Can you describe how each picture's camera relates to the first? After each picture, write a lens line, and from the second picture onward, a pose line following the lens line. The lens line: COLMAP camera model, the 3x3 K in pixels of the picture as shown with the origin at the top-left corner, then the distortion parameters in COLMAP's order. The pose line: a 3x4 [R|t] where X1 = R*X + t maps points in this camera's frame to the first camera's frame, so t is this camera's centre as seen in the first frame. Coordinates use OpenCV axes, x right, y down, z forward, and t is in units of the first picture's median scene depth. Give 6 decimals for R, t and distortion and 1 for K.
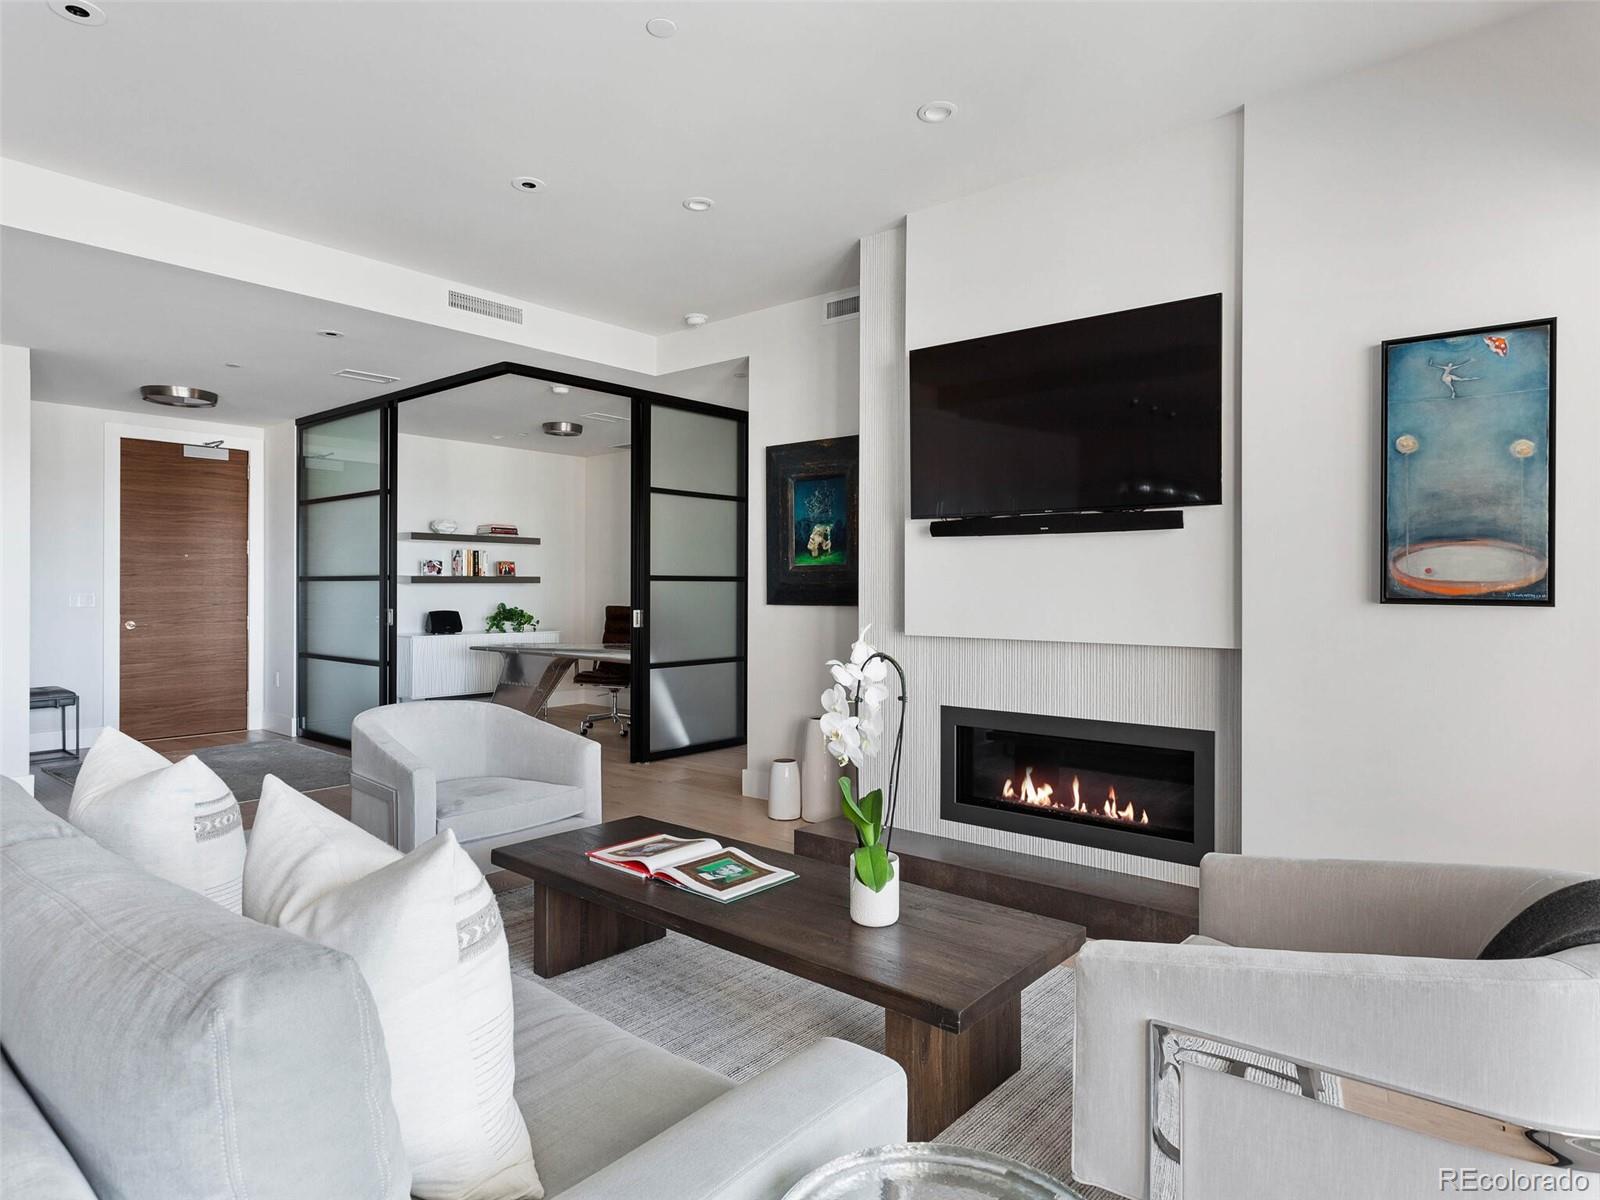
lens RADIAL K [[923.6, 0, 801.6], [0, 923.6, 592.1], [0, 0, 1]] dist [0.001018, 0.002360]
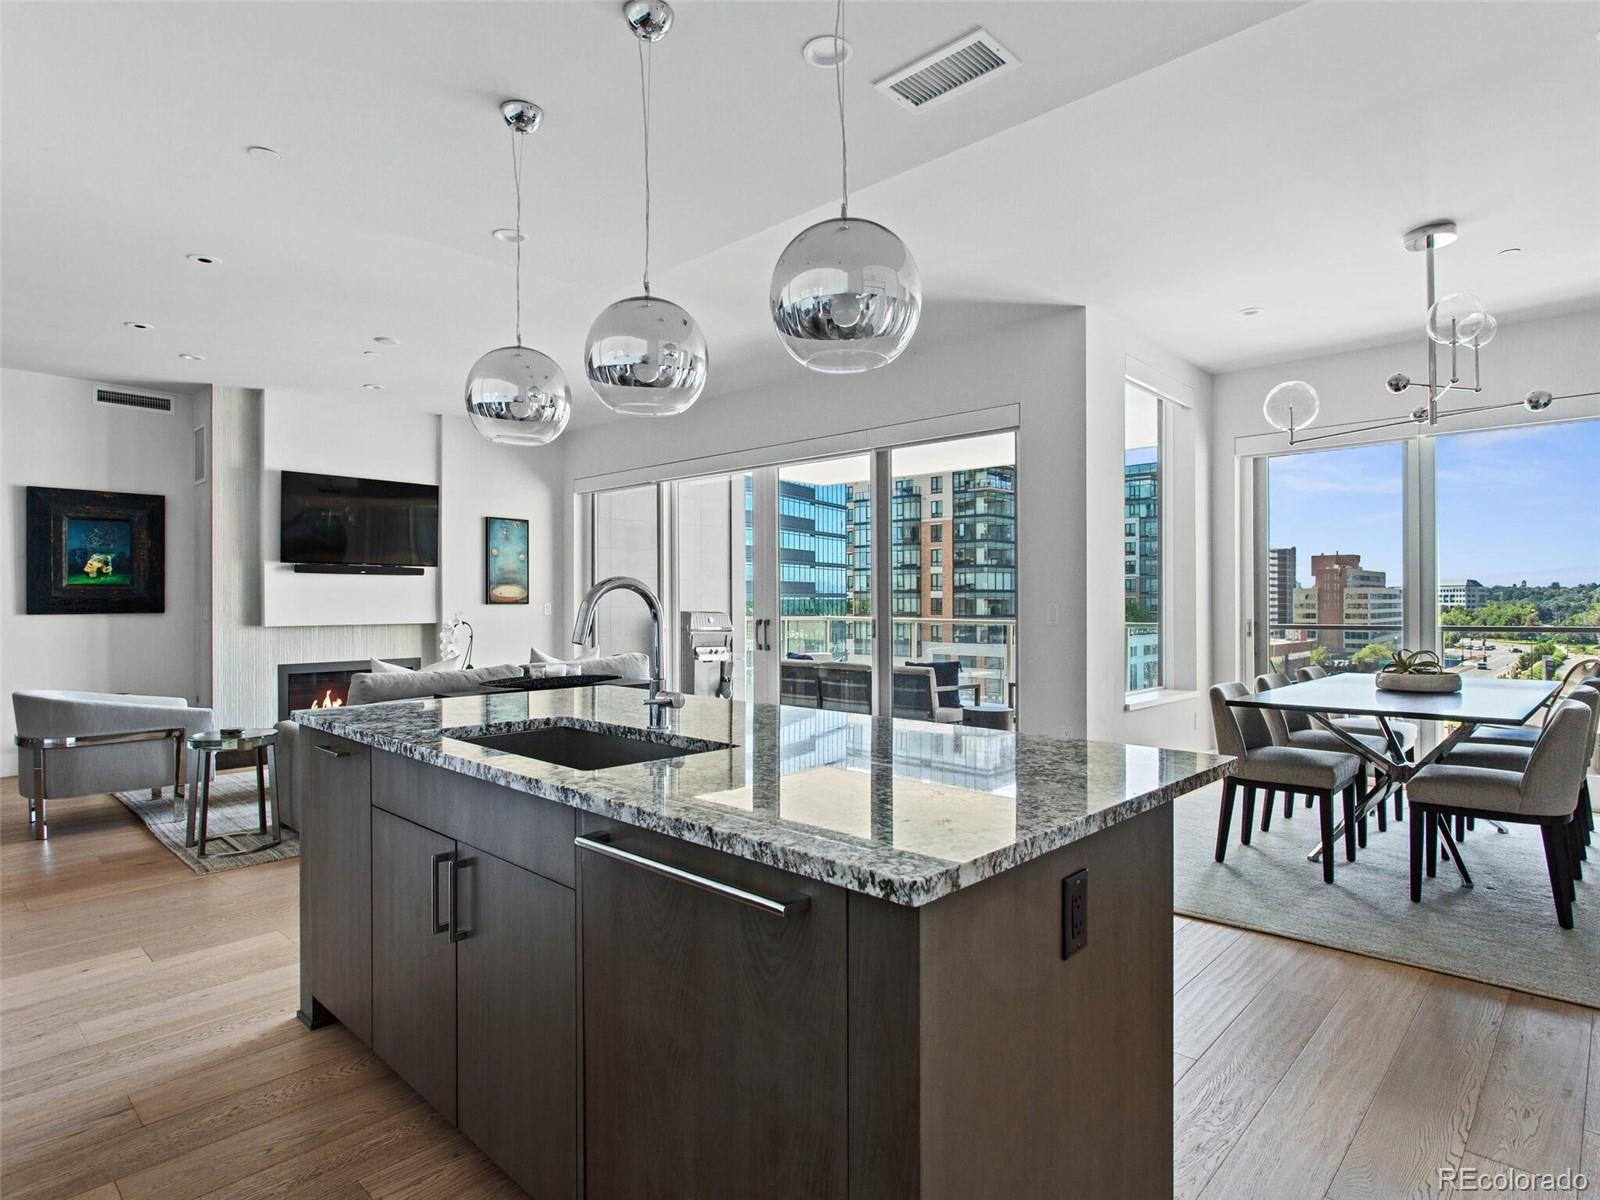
lens RADIAL K [[882.3, 0, 798.0], [0, 882.3, 596.3], [0, 0, 1]] dist [-0.010034, 0.002031]
pose [[0.058817, 0.002313, 0.998266, -1.181186], [0.009152, 0.999954, -0.002856, 0.001943], [-0.998227, 0.009304, 0.058793, -0.090365]]
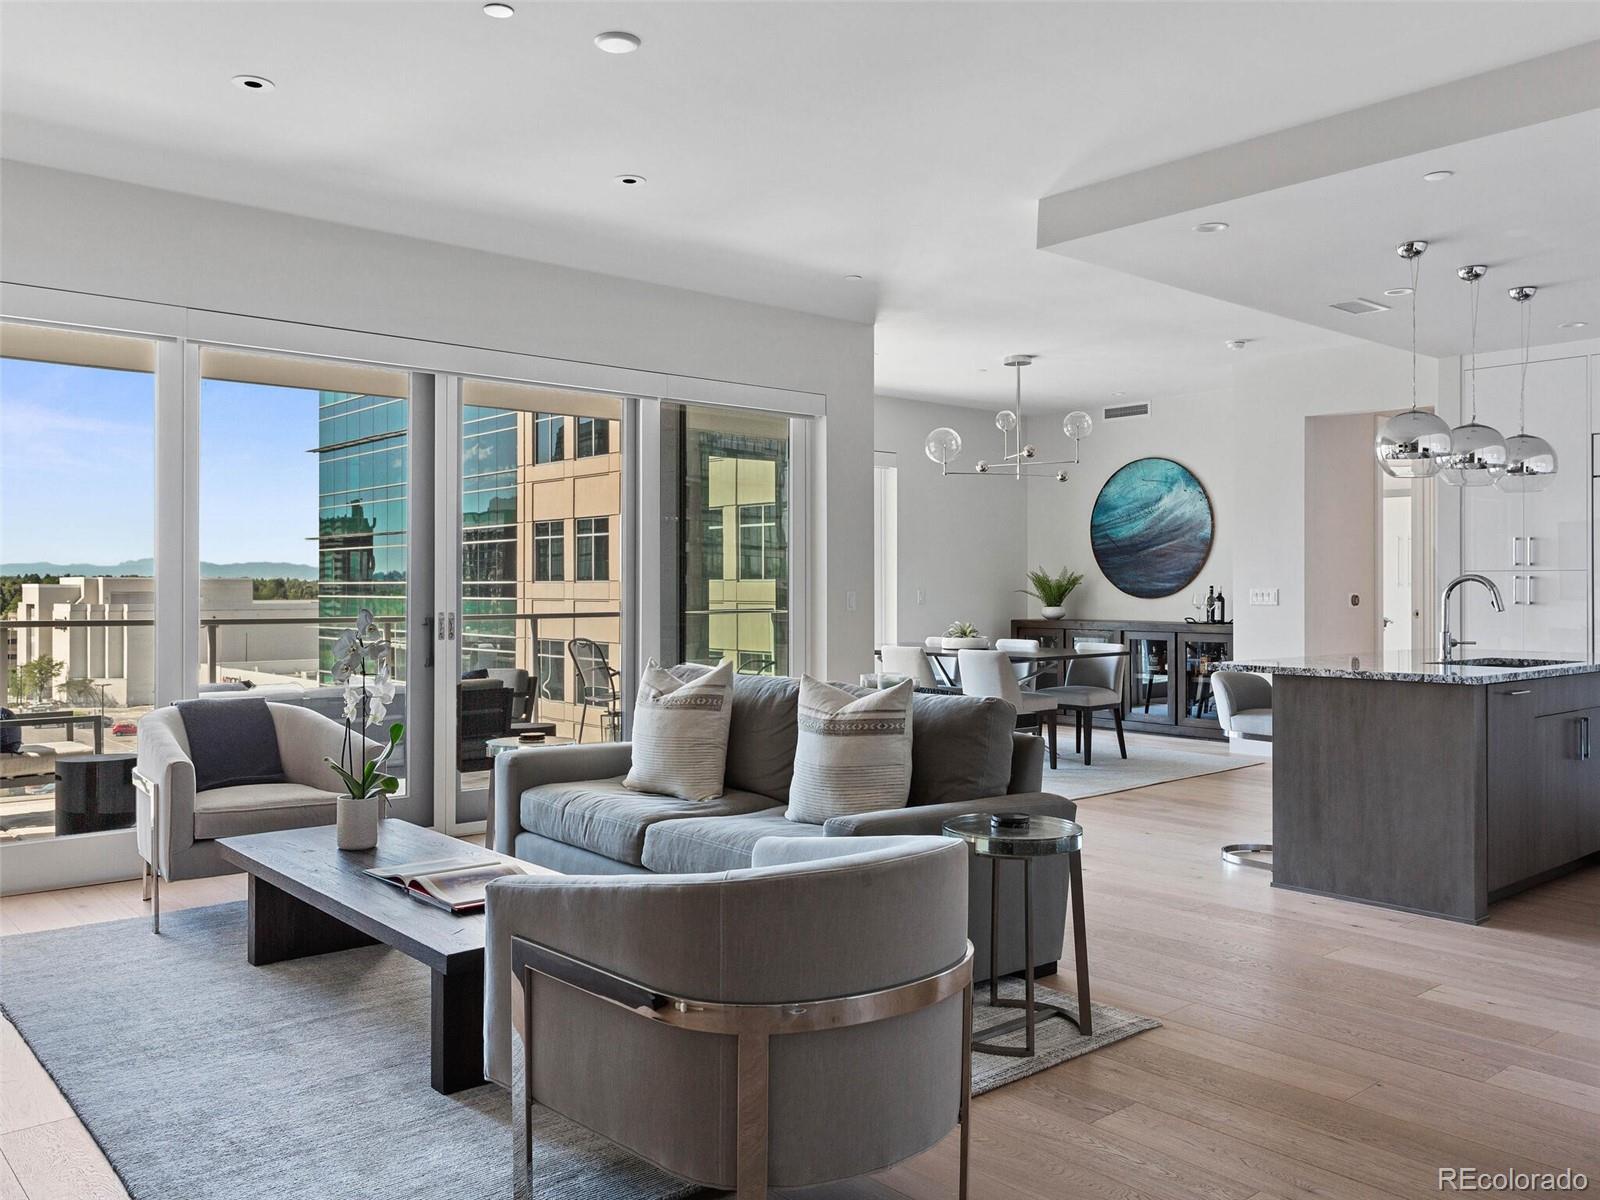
lens RADIAL K [[1273.8, 0, 800.9], [0, 1273.8, 580.6], [0, 0, 1]] dist [-0.000759, 0.002138]
pose [[-0.987707, -0.002917, 0.156288, -0.356010], [-0.002839, 0.999996, 0.000724, -0.002707], [-0.156289, 0.000272, -0.987711, 1.200159]]
